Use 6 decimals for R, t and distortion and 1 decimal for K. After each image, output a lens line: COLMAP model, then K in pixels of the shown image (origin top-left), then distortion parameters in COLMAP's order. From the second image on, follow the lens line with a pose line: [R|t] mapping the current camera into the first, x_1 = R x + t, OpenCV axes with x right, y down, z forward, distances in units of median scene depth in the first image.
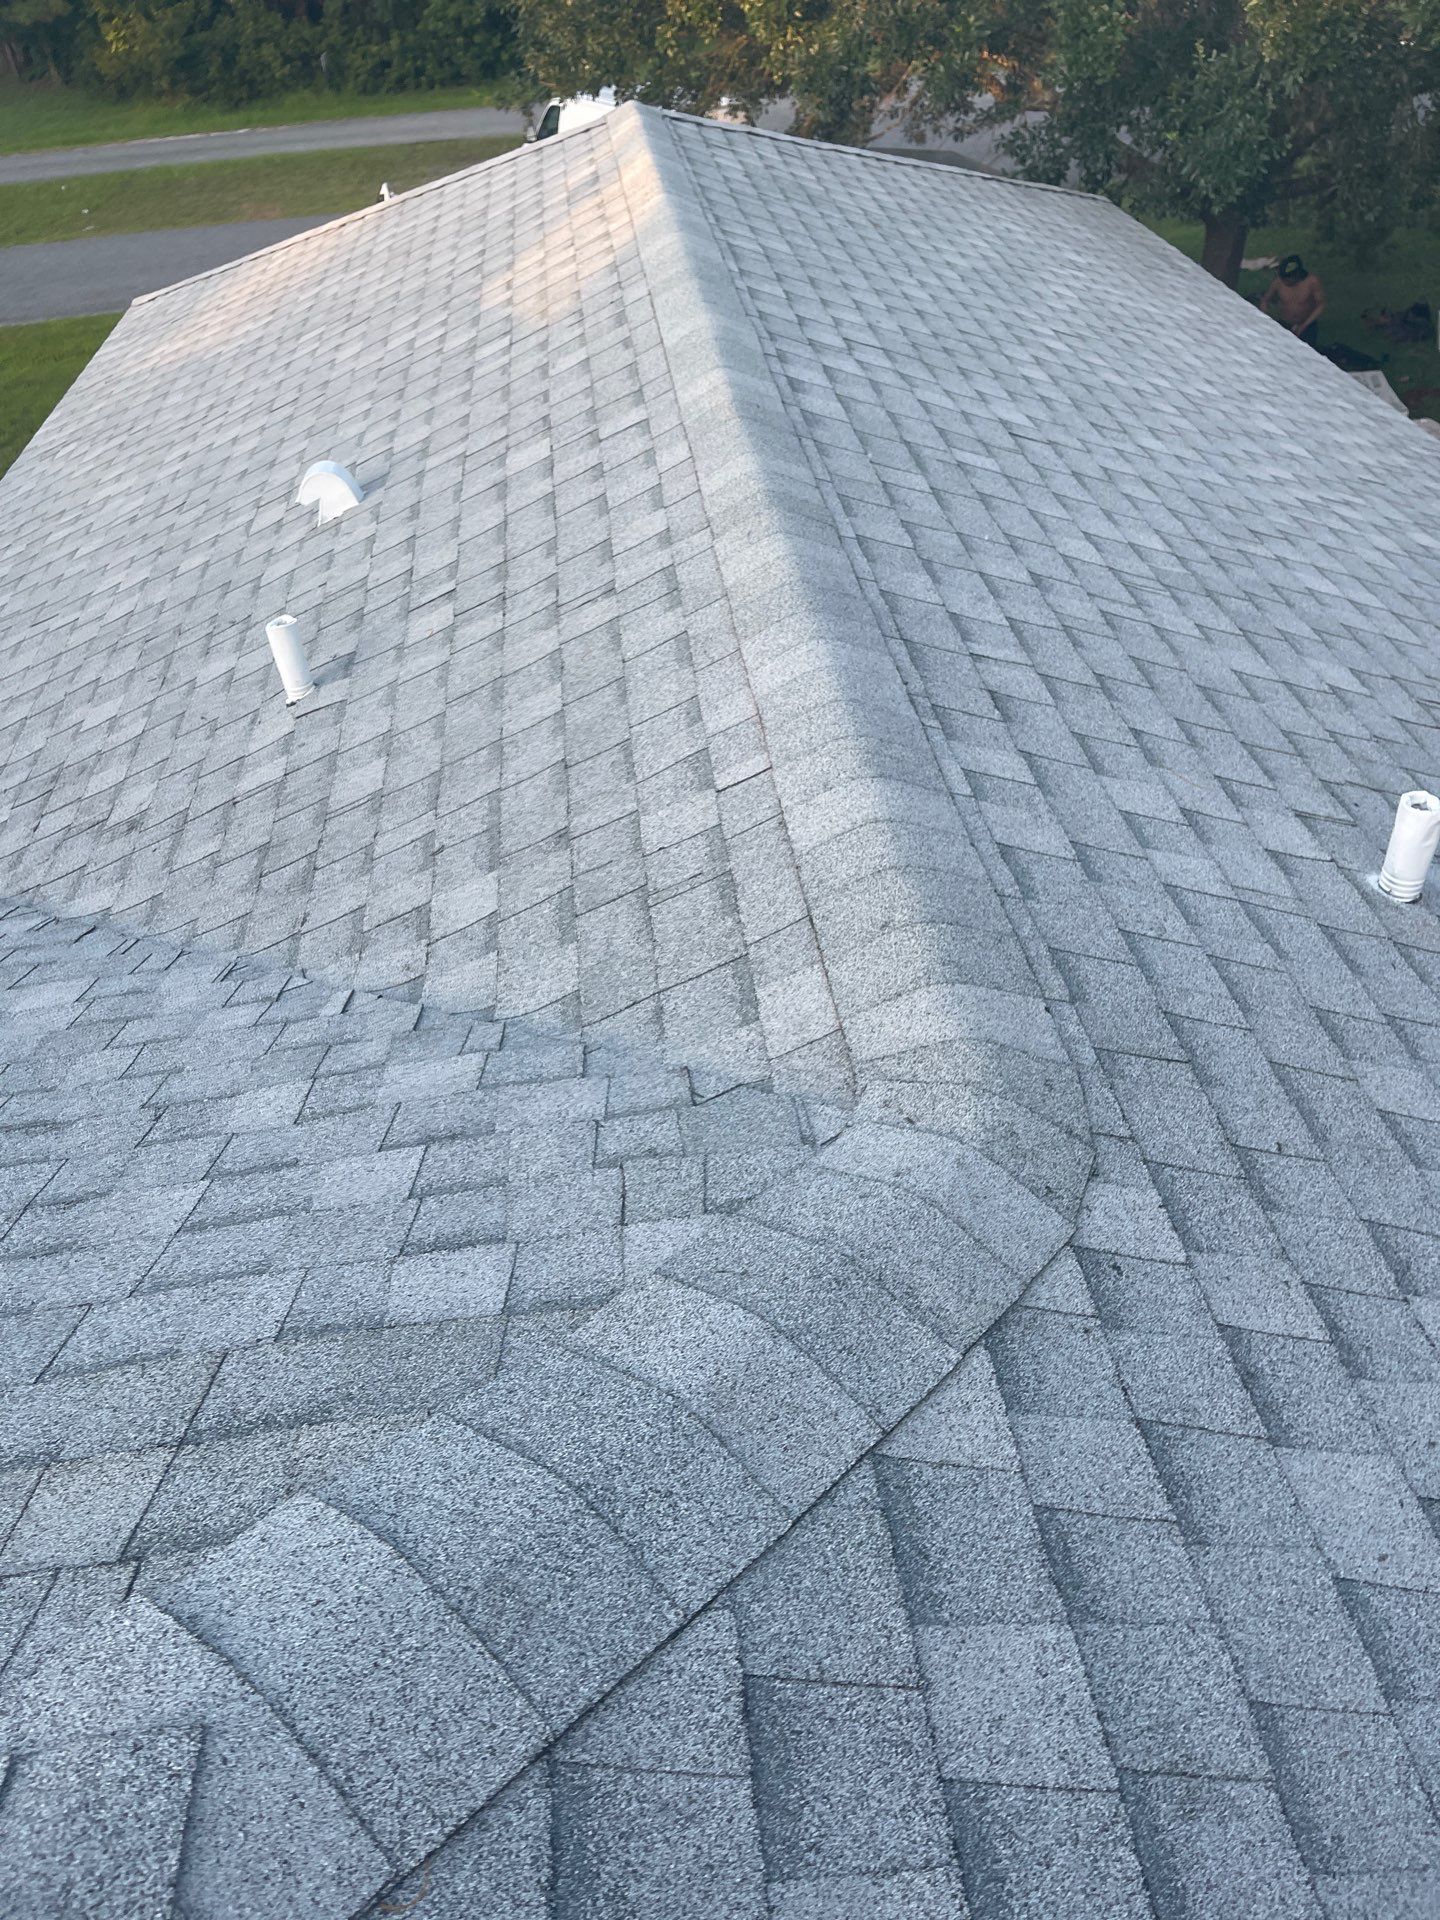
lens RADIAL K [[1432.5, 0, 719.7], [0, 1432.5, 958.7], [0, 0, 1]] dist [0.046112, -0.054670]
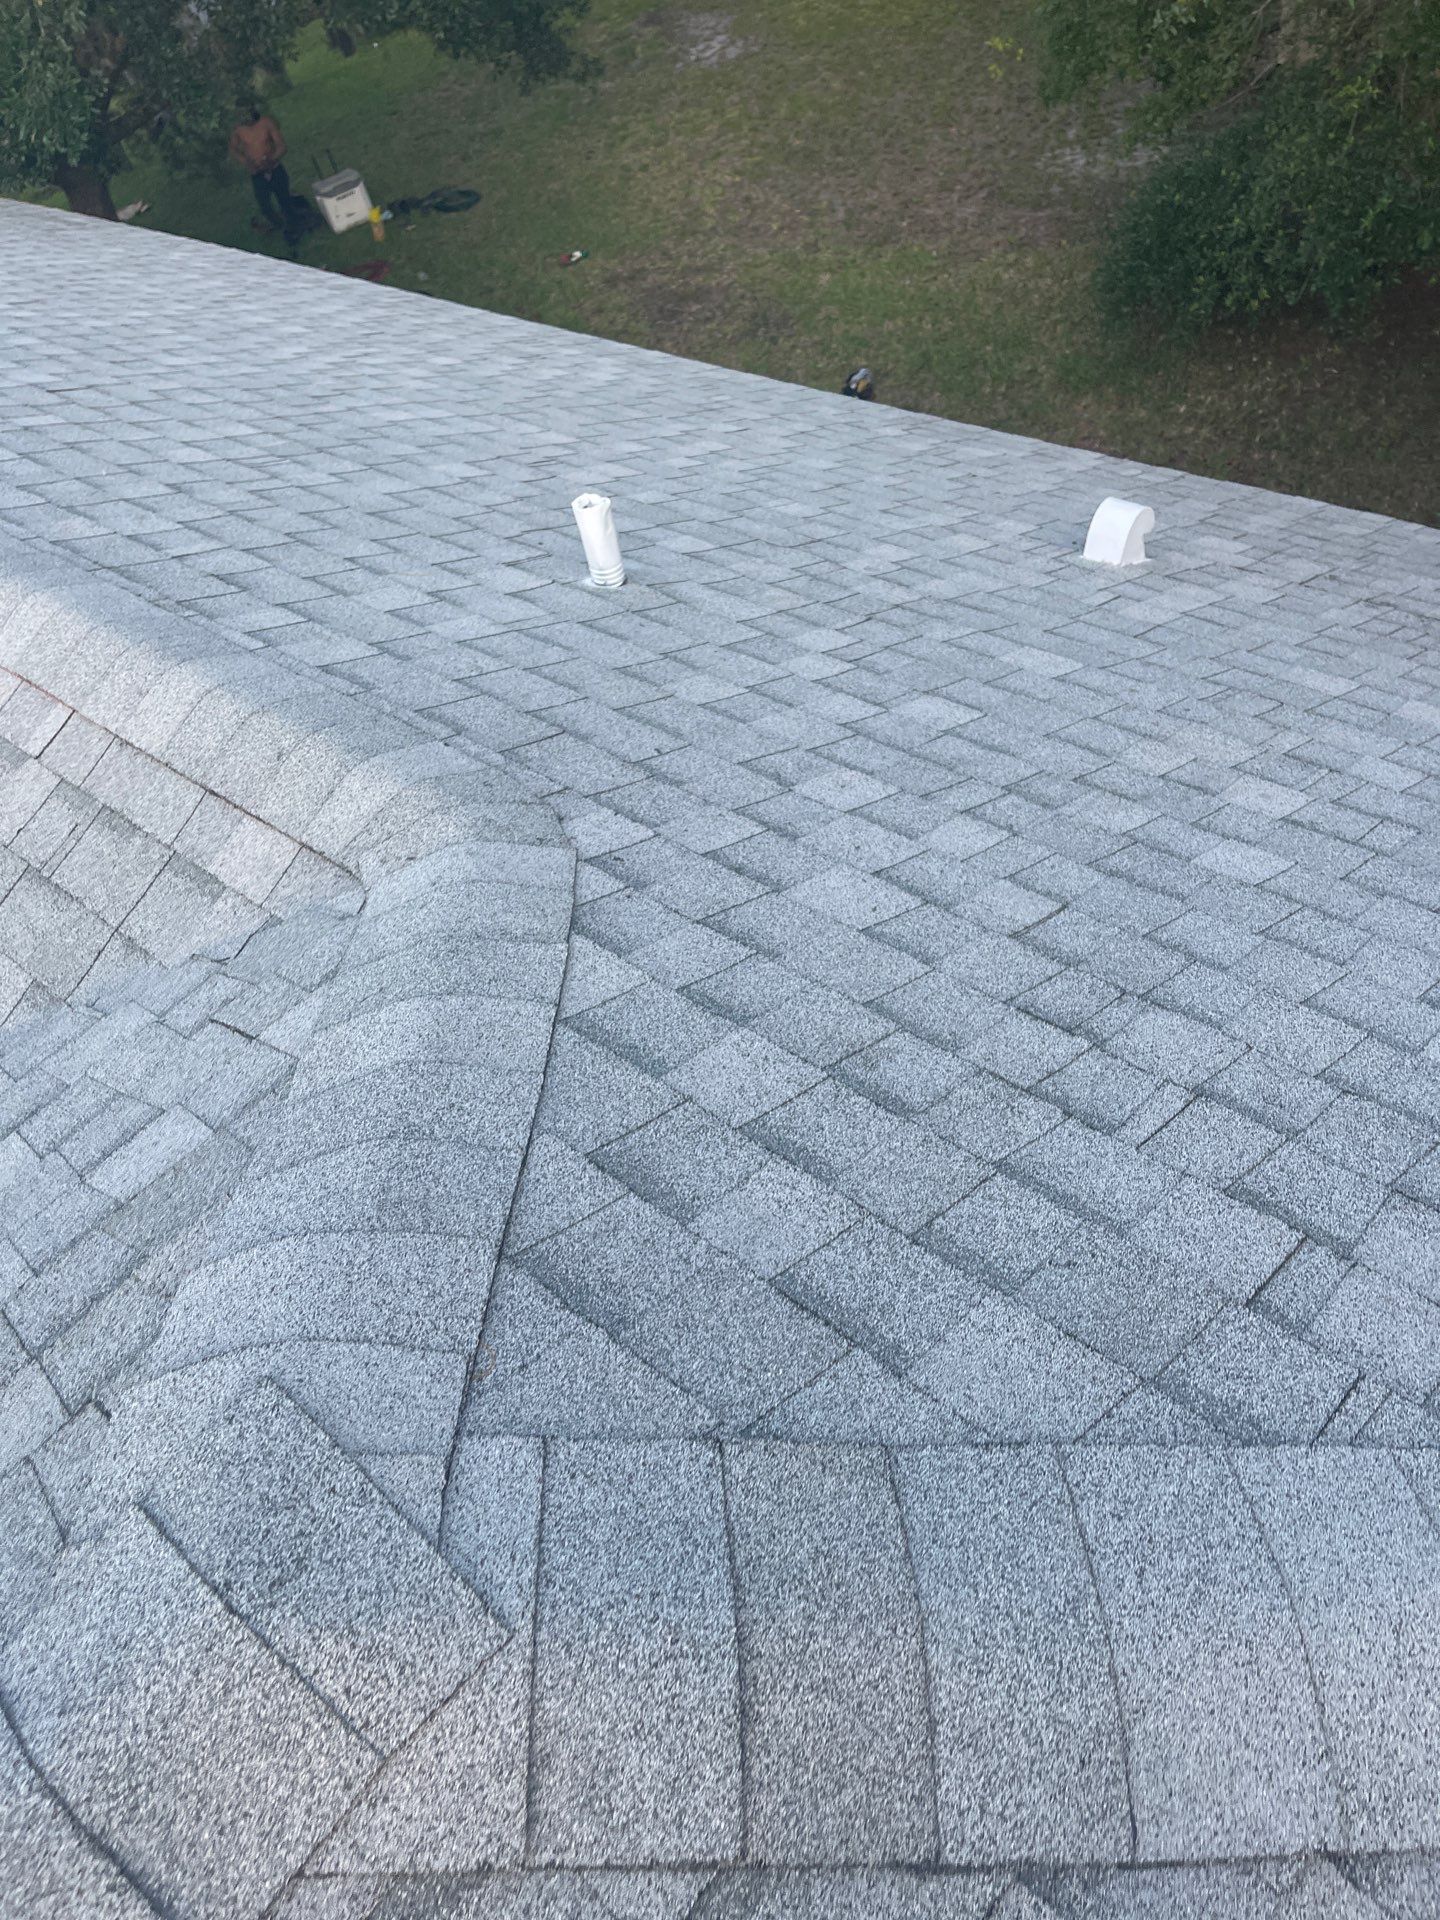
lens RADIAL K [[1432.5, 0, 738.1], [0, 1432.5, 964.0], [0, 0, 1]] dist [0.046112, -0.054670]
pose [[0.735226, -0.524079, 0.429865, -0.209558], [0.509448, 0.845578, 0.159562, 0.130015], [-0.447108, 0.101680, 0.888682, -0.139011]]
